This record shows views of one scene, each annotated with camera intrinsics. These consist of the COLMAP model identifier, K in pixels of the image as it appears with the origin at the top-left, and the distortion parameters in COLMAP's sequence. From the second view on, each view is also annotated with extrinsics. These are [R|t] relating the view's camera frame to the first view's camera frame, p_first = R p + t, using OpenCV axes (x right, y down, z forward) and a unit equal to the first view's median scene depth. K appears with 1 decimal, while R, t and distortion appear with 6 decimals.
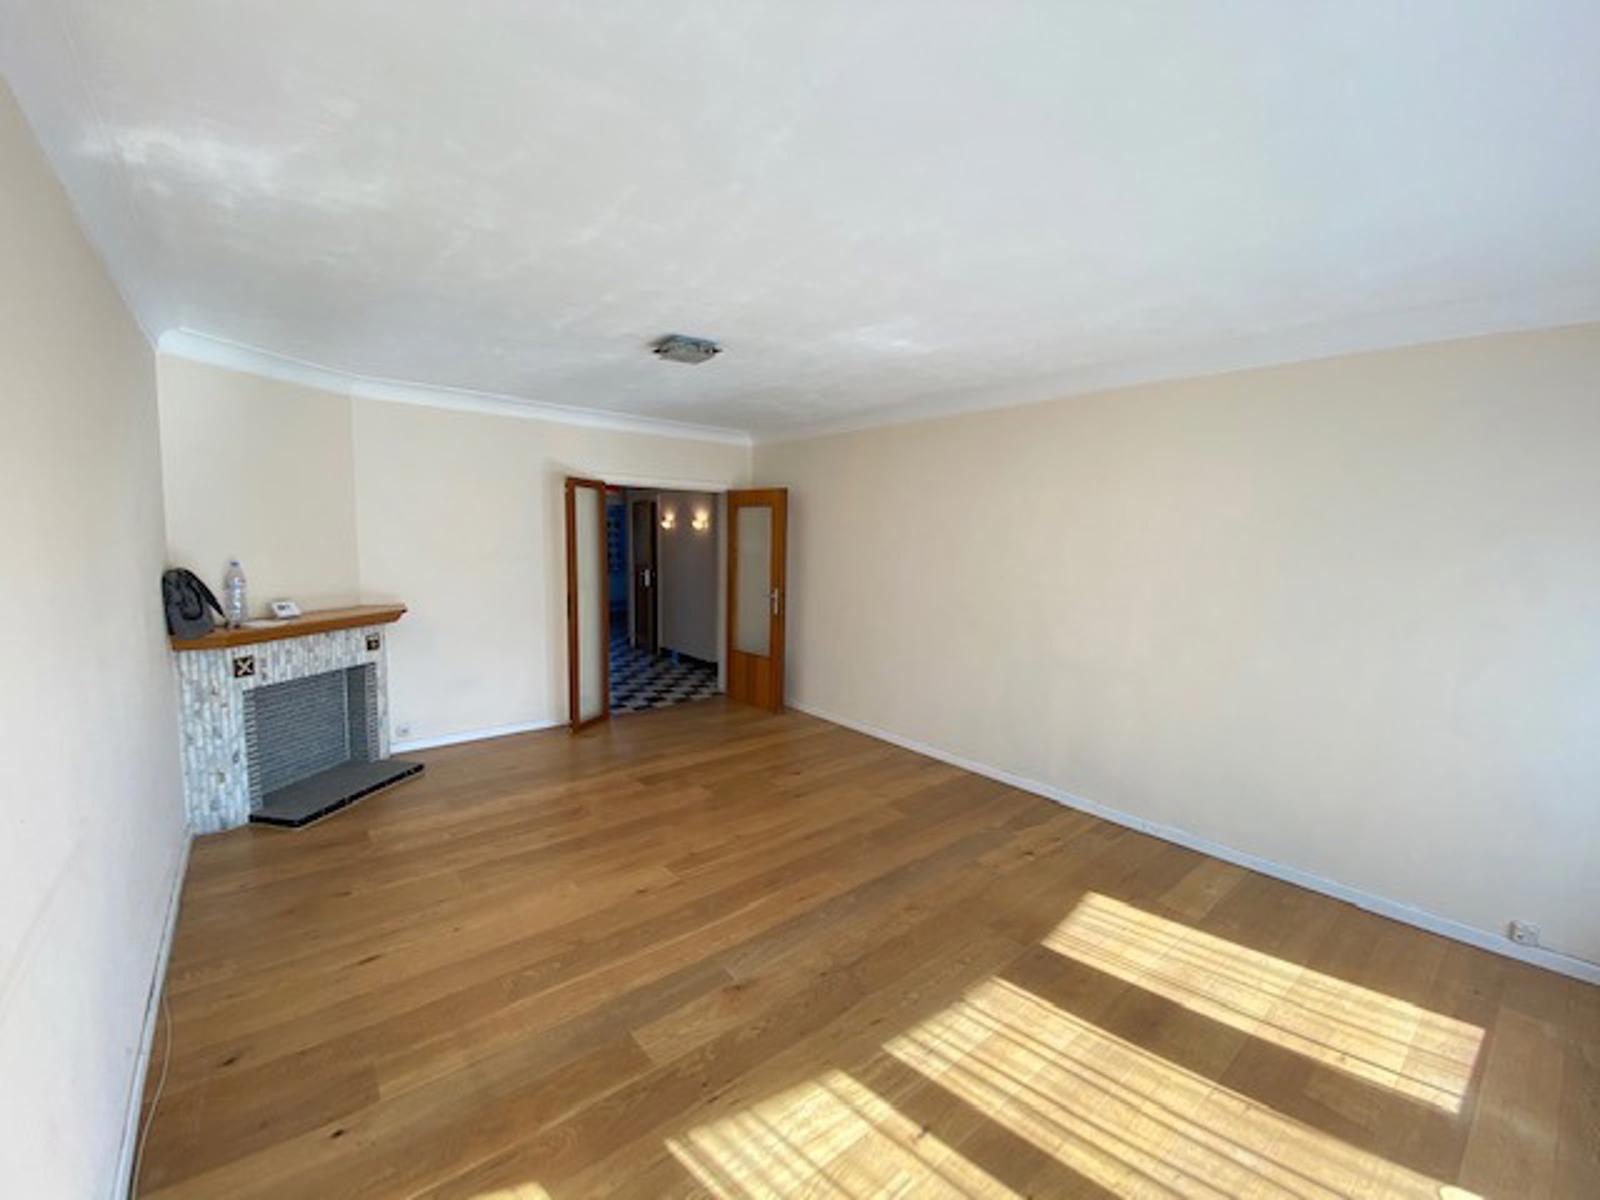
lens RADIAL K [[649.6, 0, 802.0], [0, 649.6, 598.7], [0, 0, 1]] dist [0.024541, -0.000527]
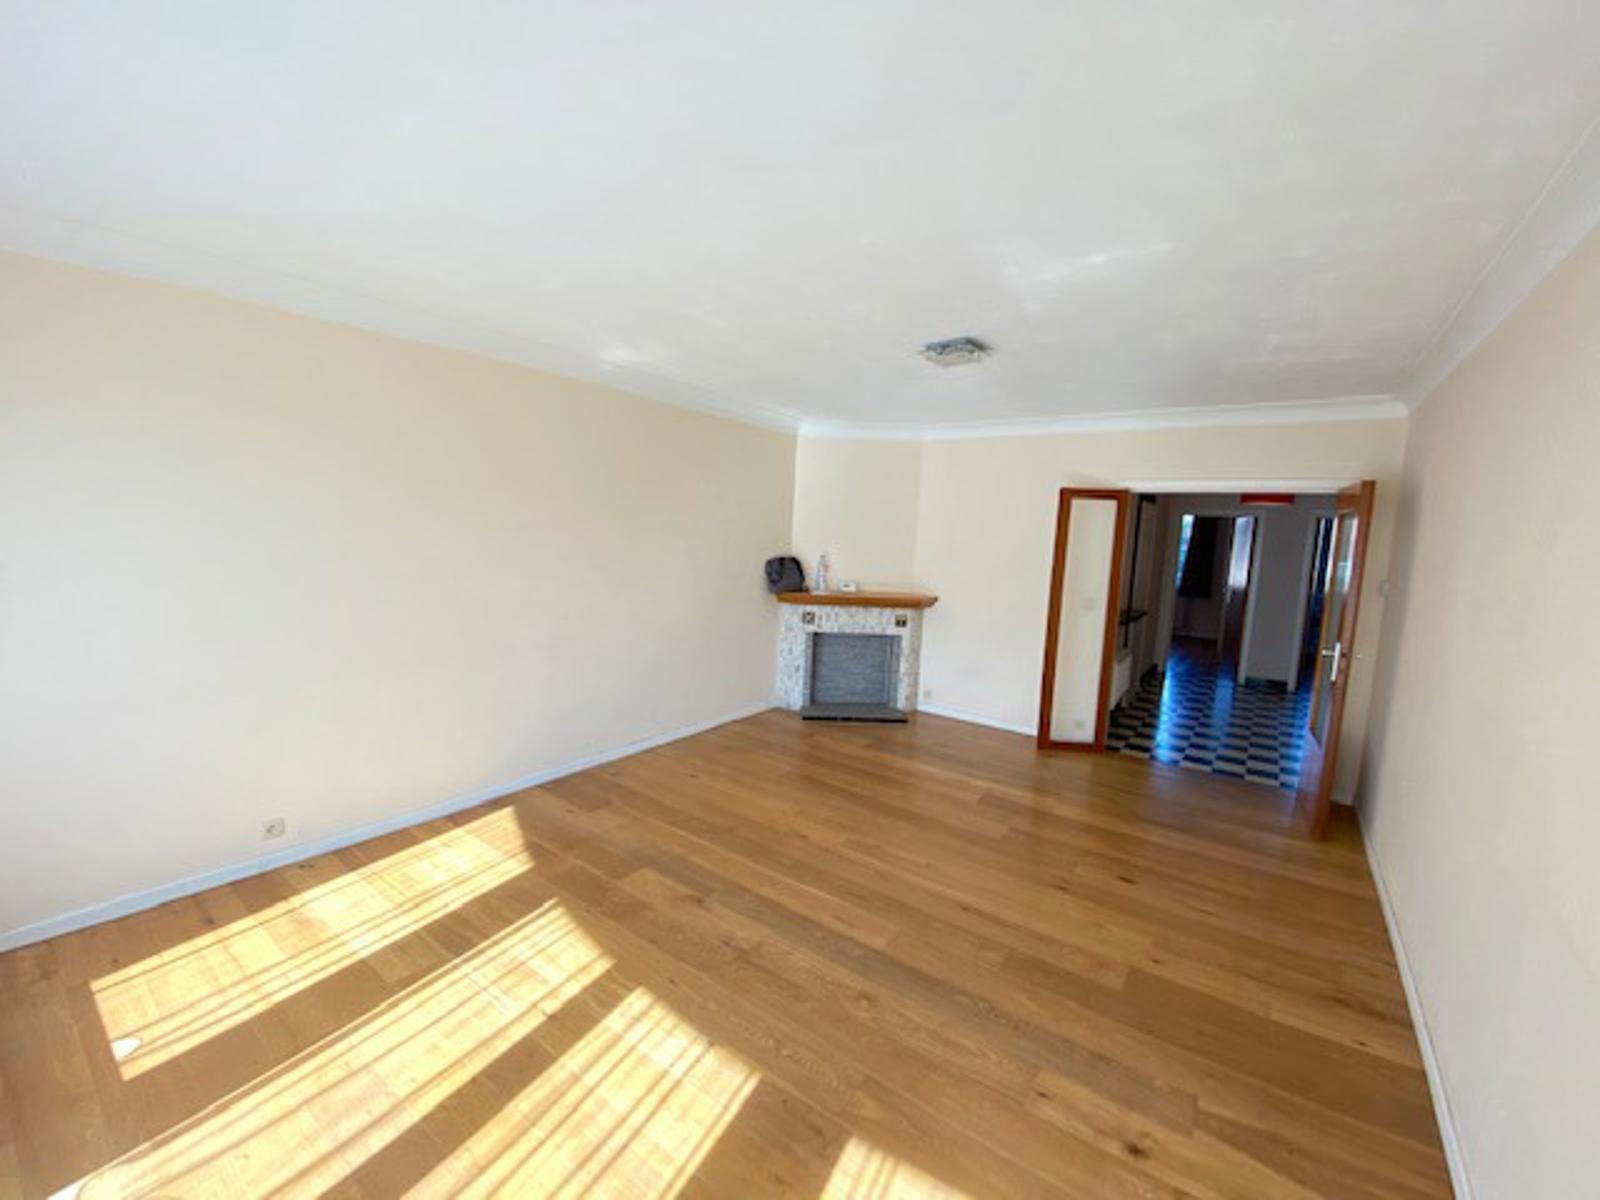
lens RADIAL K [[649.6, 0, 801.8], [0, 649.6, 605.2], [0, 0, 1]] dist [0.024541, -0.000527]
pose [[0.258809, 0.106506, -0.960039, 0.721509], [-0.134303, 0.988216, 0.073426, -0.045854], [0.956546, 0.109933, 0.270063, 0.539492]]
